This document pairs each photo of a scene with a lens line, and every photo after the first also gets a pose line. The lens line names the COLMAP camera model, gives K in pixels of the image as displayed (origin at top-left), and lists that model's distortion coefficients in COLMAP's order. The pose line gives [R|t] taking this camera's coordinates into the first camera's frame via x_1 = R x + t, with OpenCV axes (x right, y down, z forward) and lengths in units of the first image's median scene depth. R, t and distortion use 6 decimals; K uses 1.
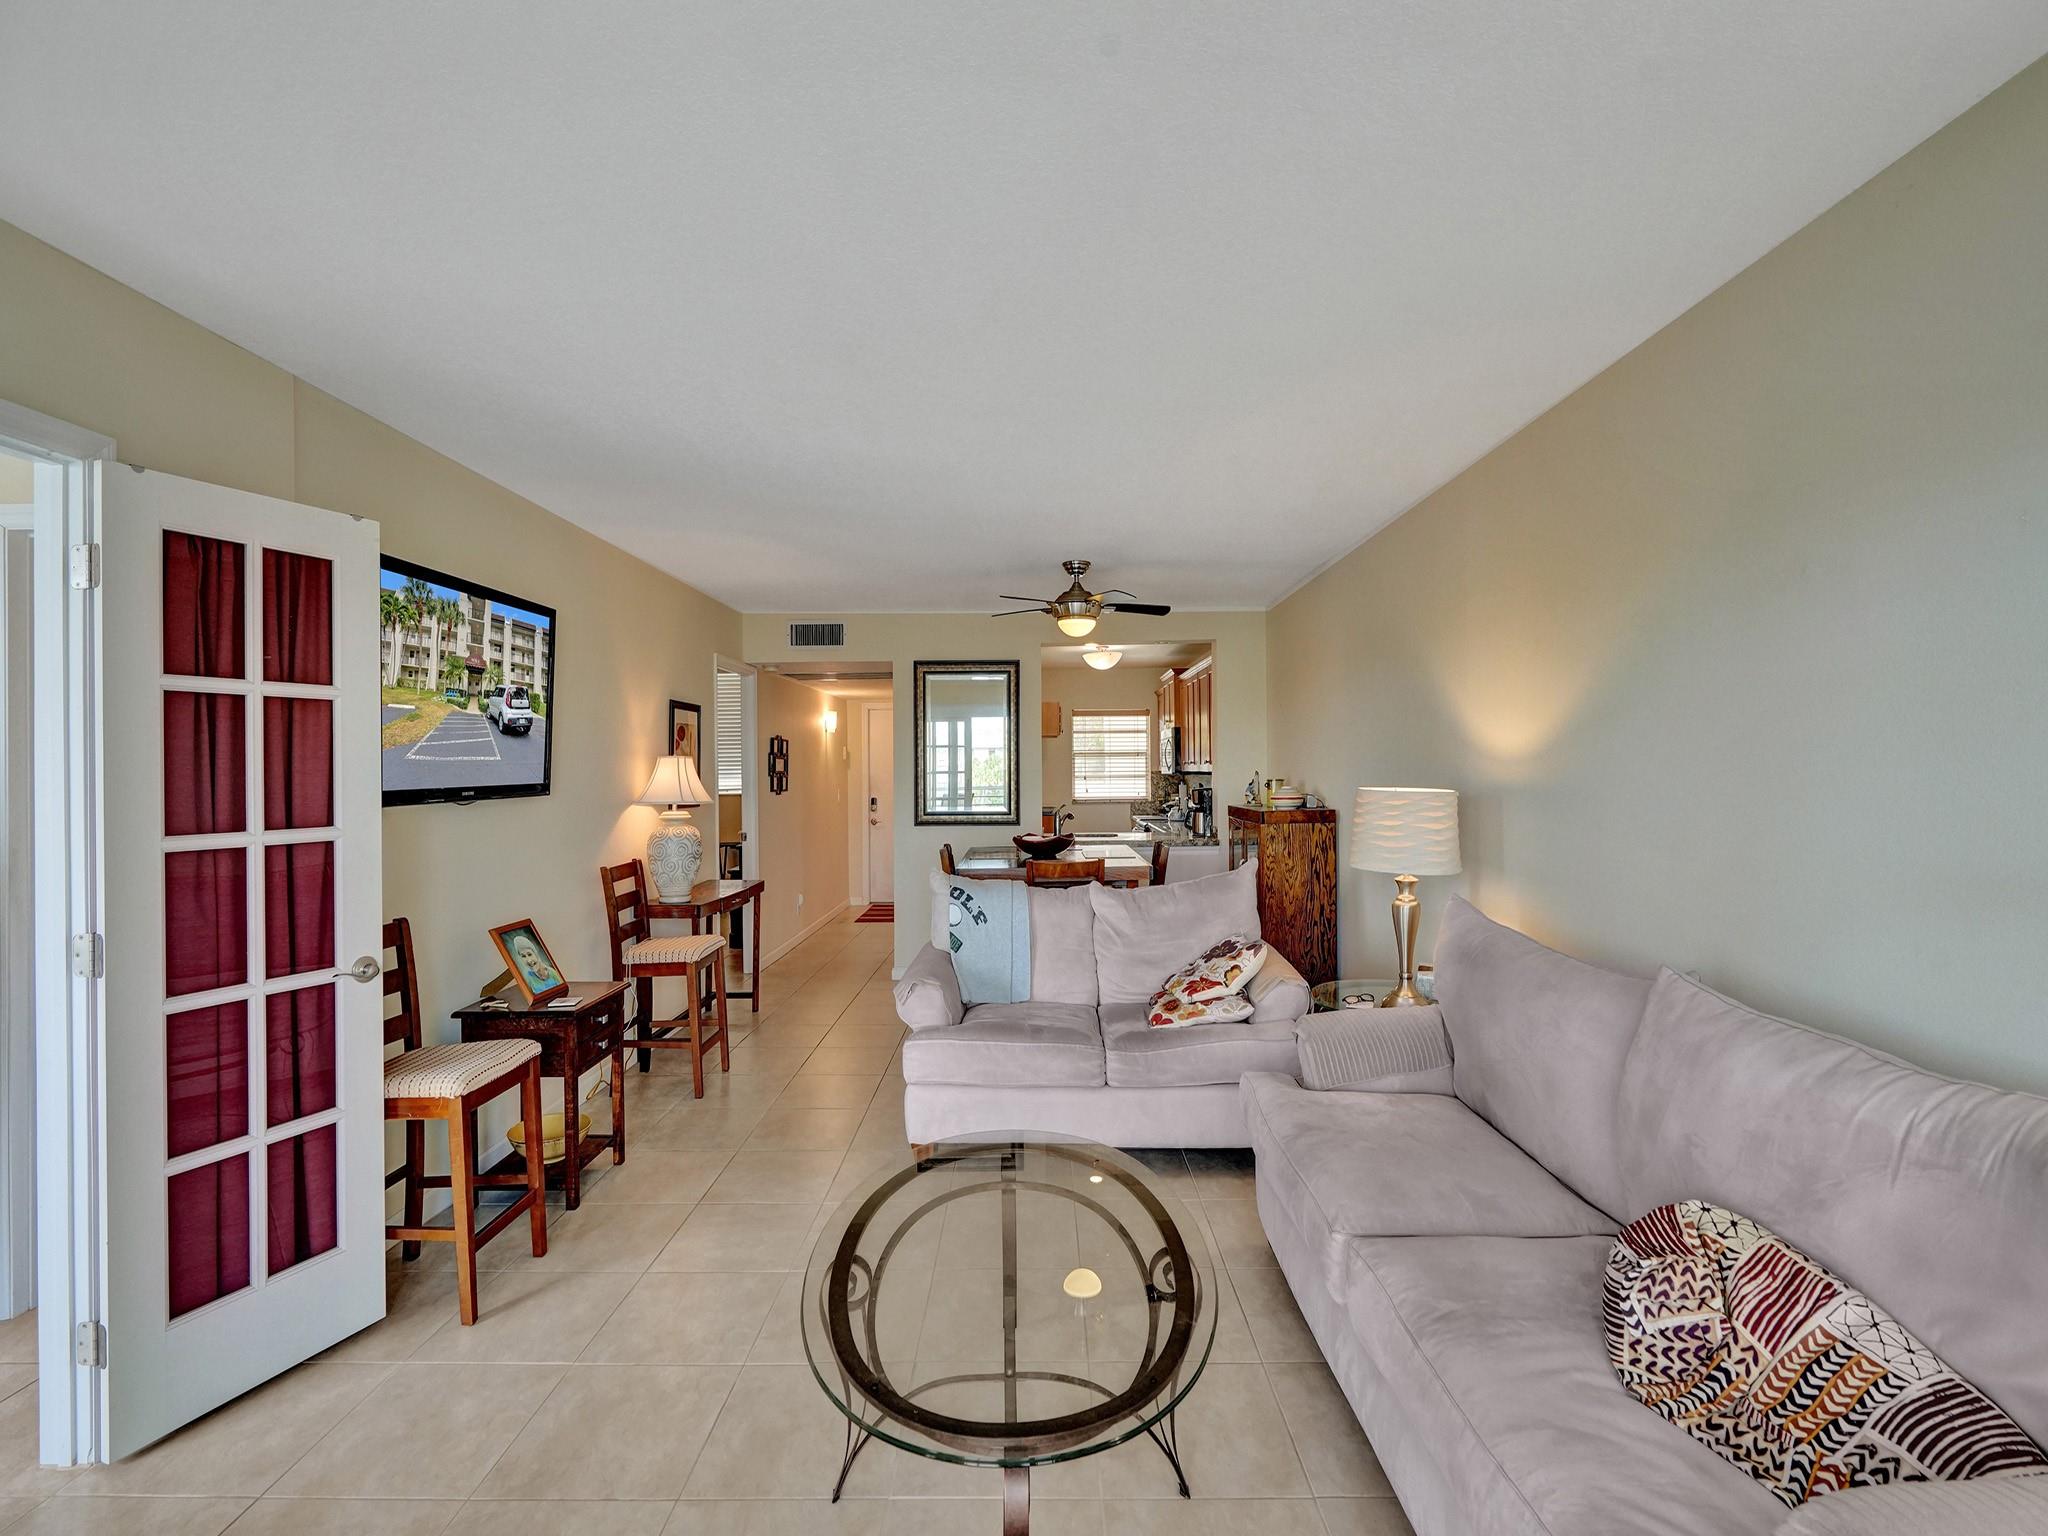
lens RADIAL K [[934.0, 0, 1024.8], [0, 934.0, 785.0], [0, 0, 1]] dist [-0.004728, 0.001970]
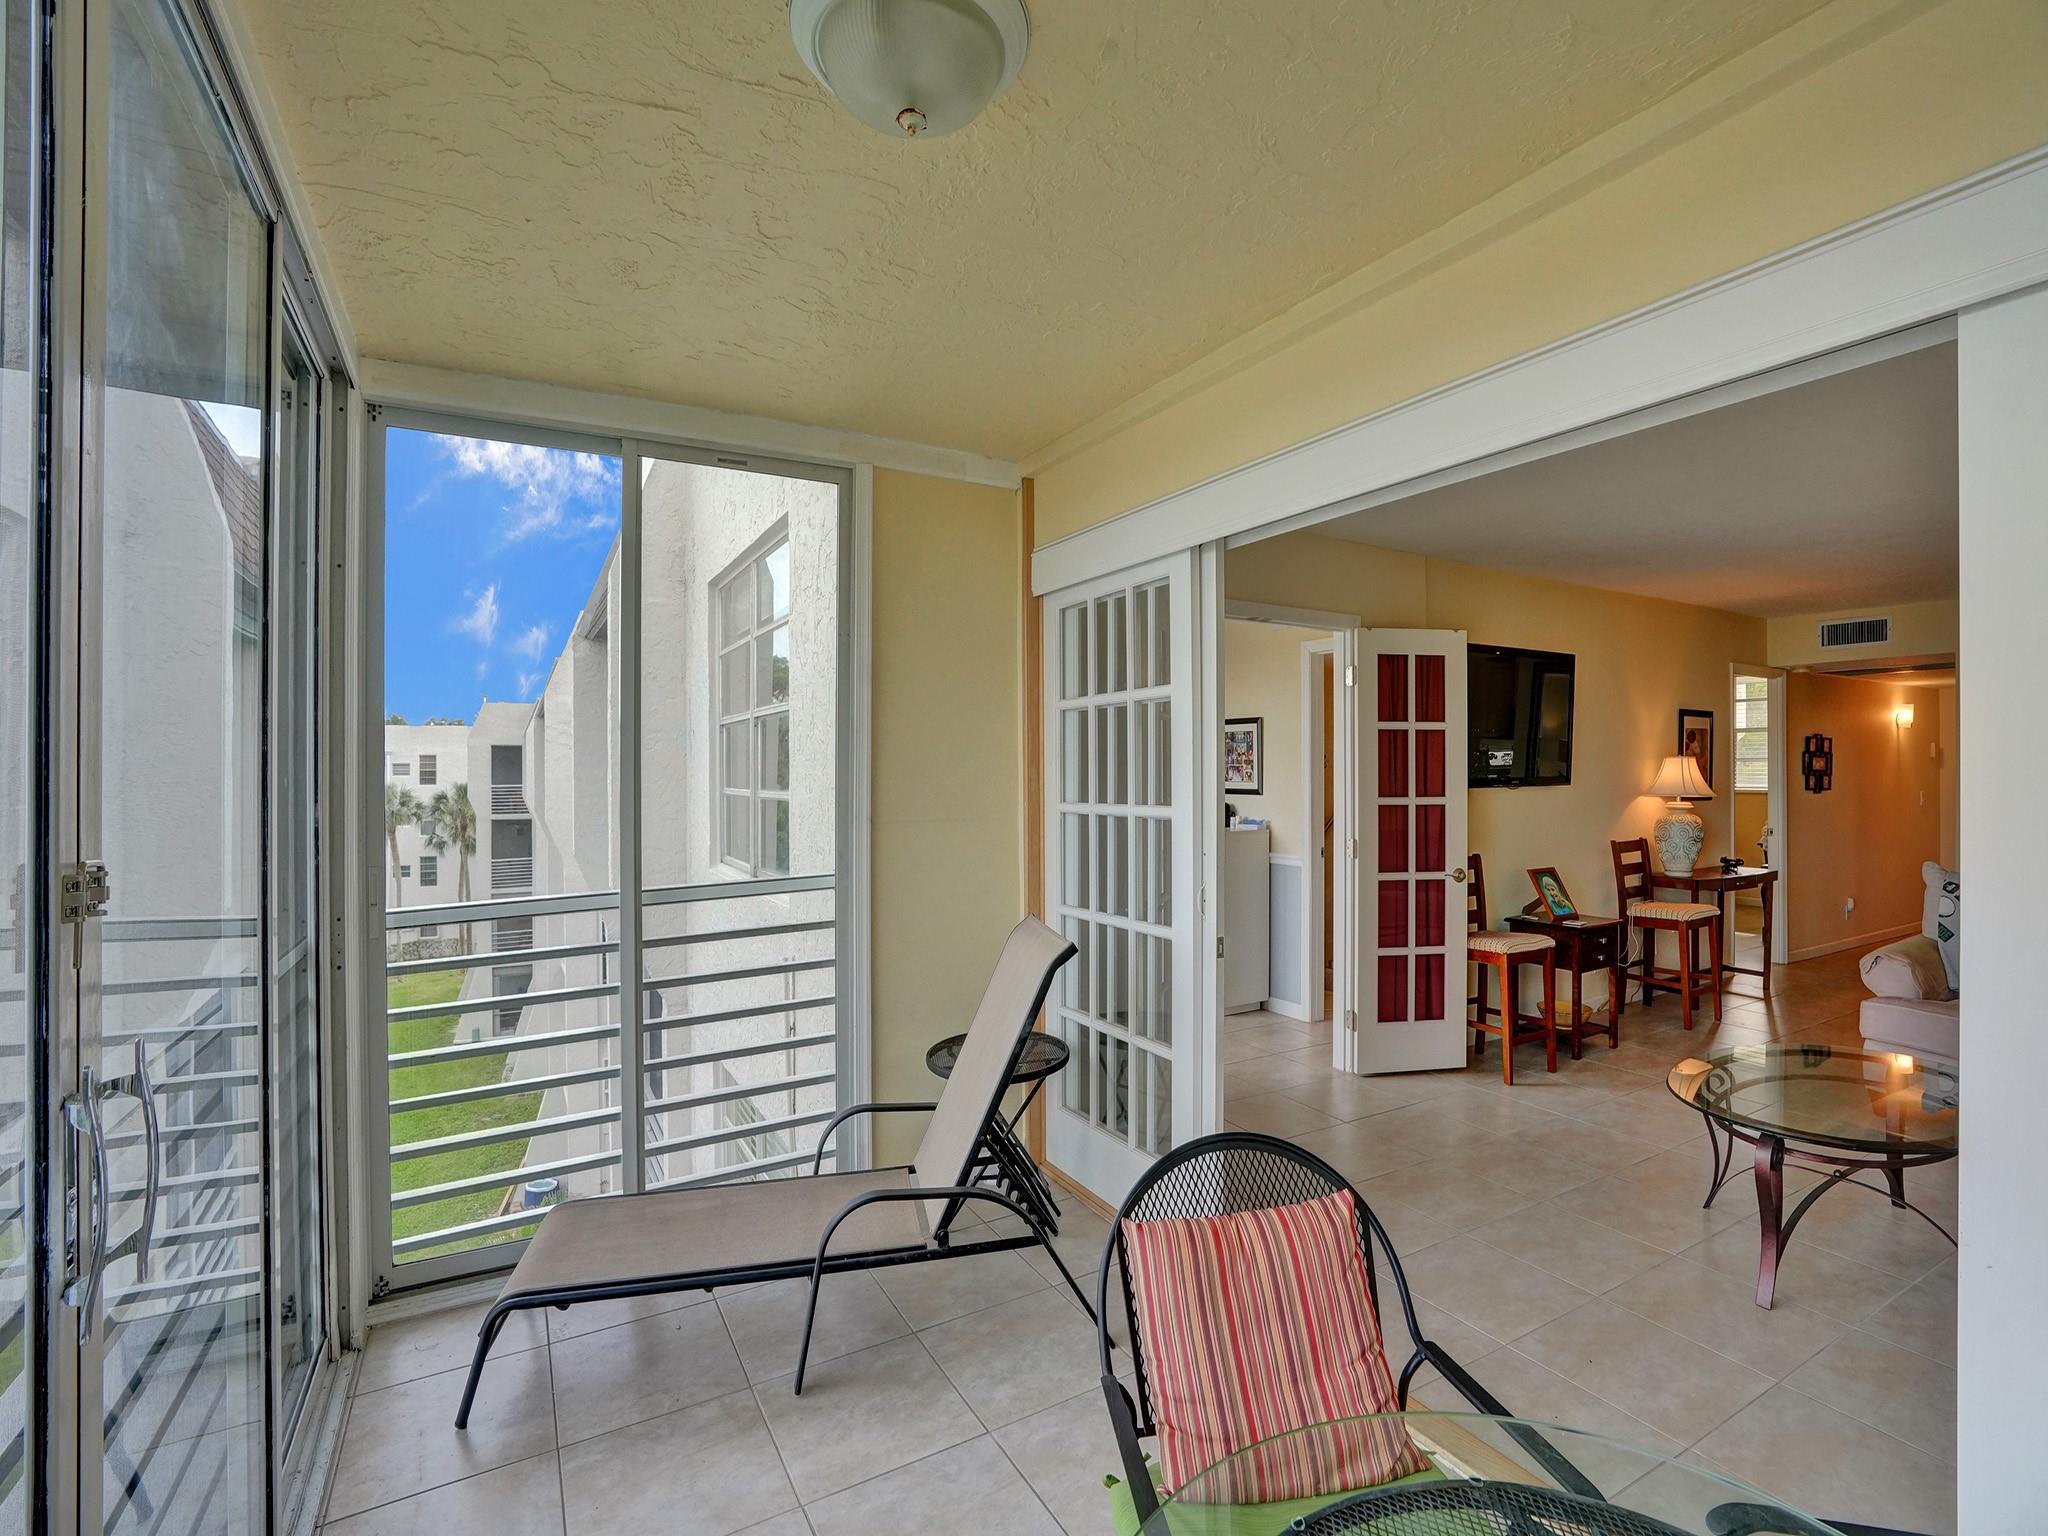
lens RADIAL K [[934.0, 0, 1079.5], [0, 934.0, 771.5], [0, 0, 1]] dist [-0.004728, 0.001970]
pose [[0.544389, 0.006813, -0.838805, 0.319888], [-0.014710, 0.999891, -0.001425, 0.000796], [0.838704, 0.013114, 0.544430, -0.473819]]
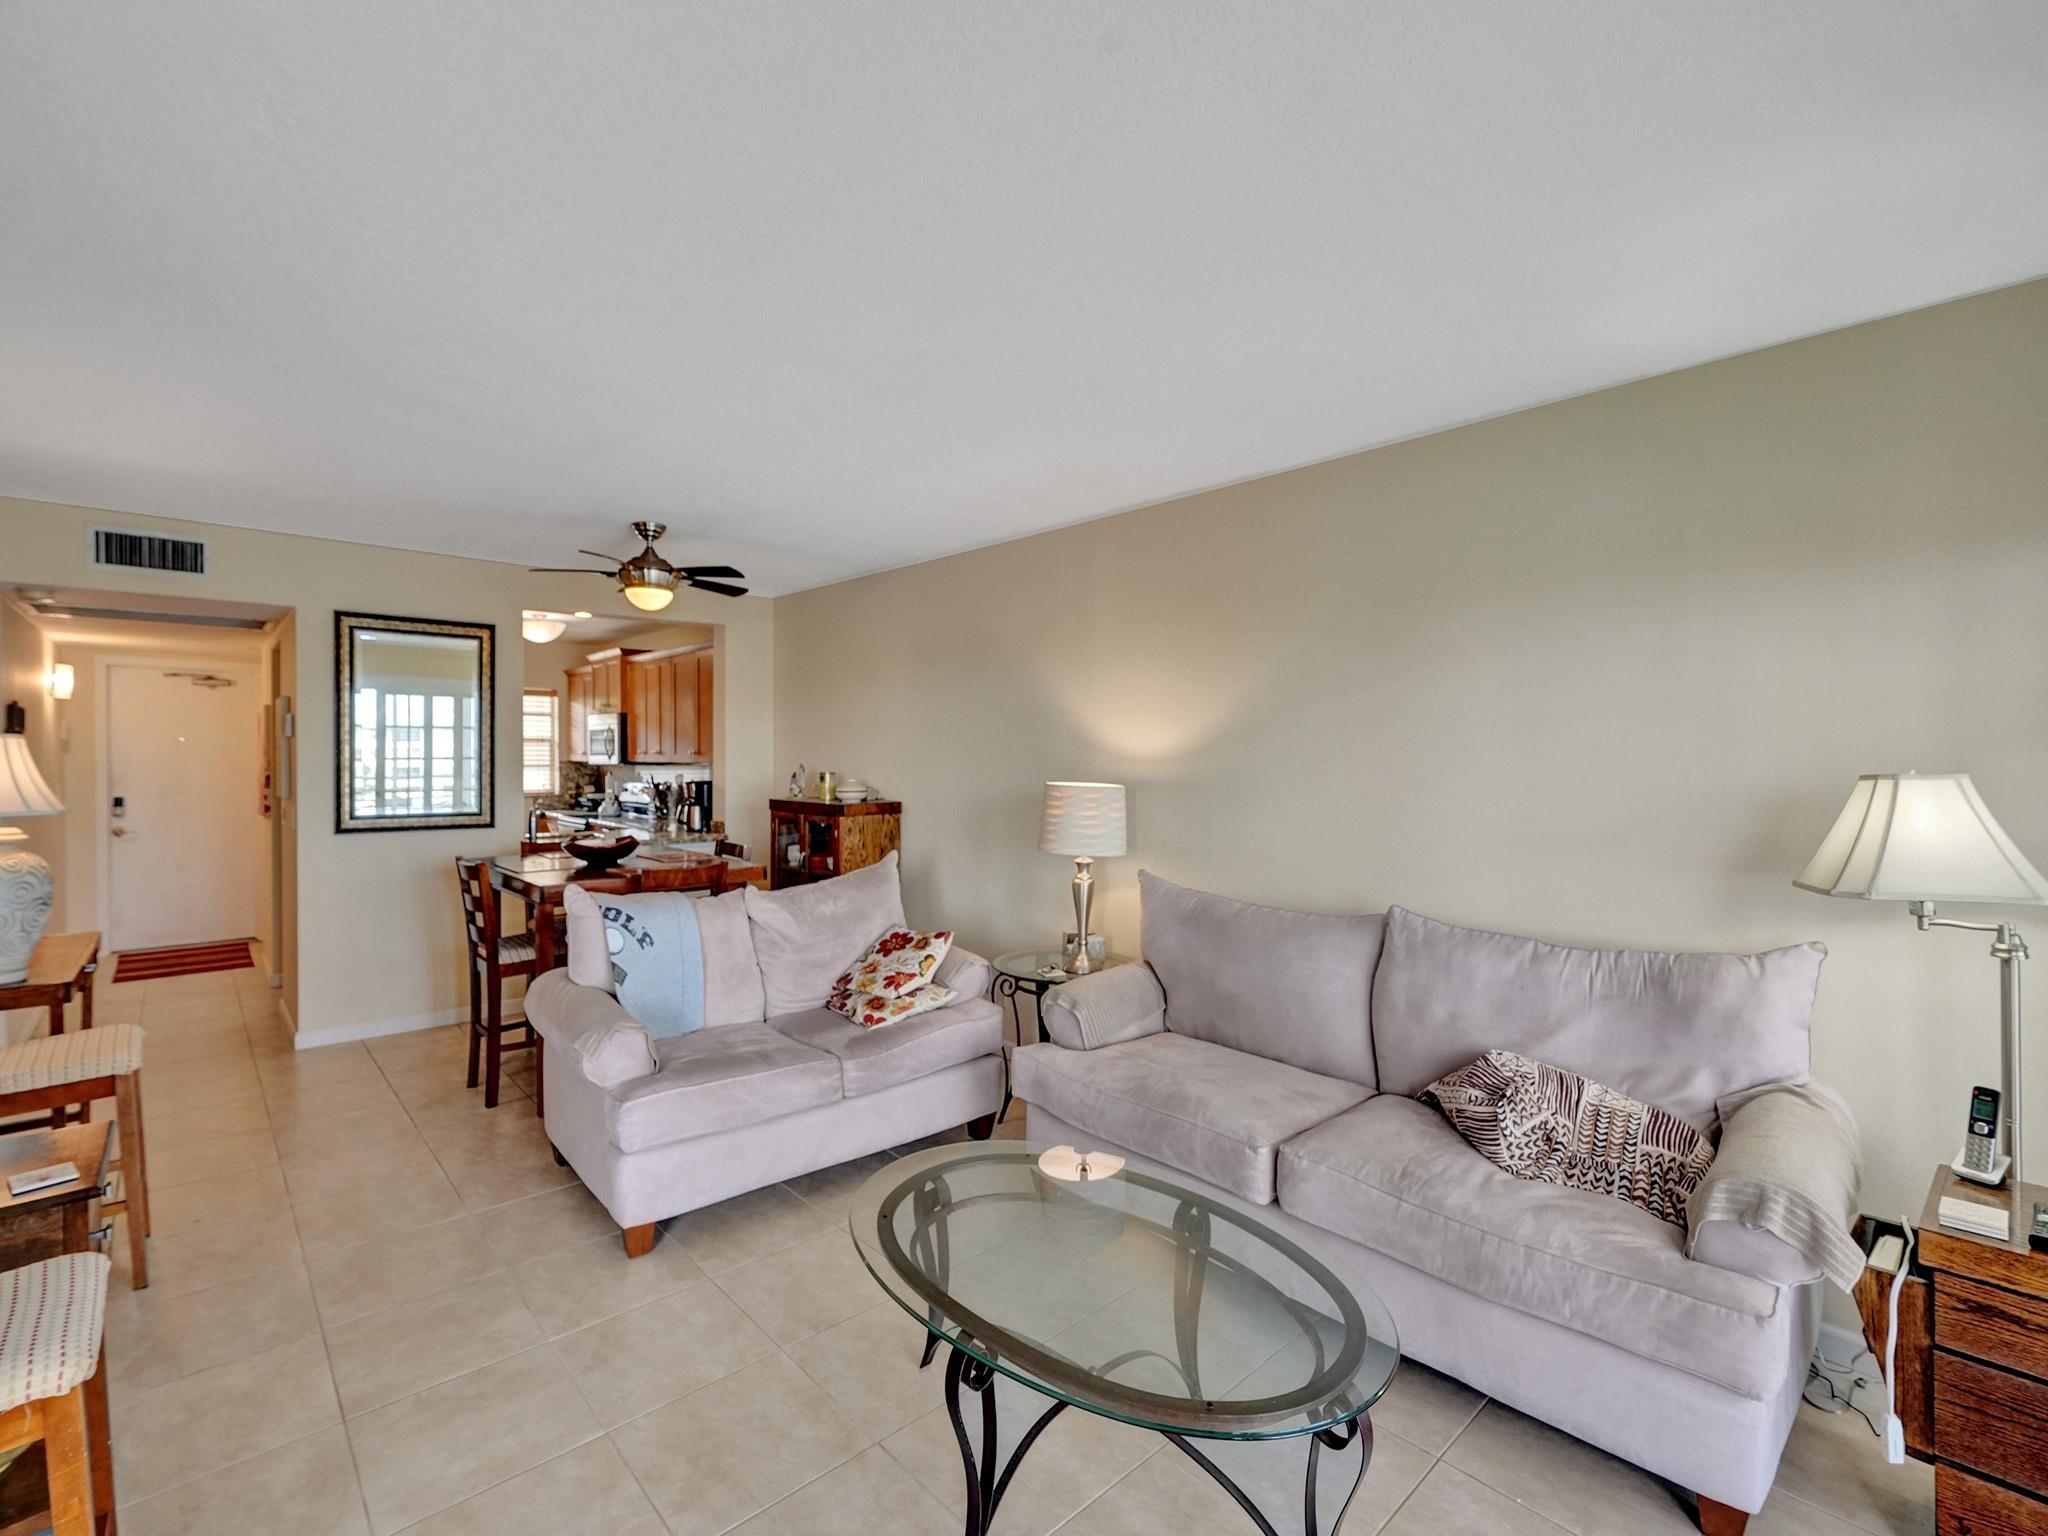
lens RADIAL K [[934.0, 0, 1021.0], [0, 934.0, 774.1], [0, 0, 1]] dist [-0.004728, 0.001970]
pose [[0.729893, -0.003395, 0.683553, -0.432493], [0.000308, 0.999989, 0.004638, -0.013266], [-0.683562, -0.003175, 0.729886, 0.181164]]
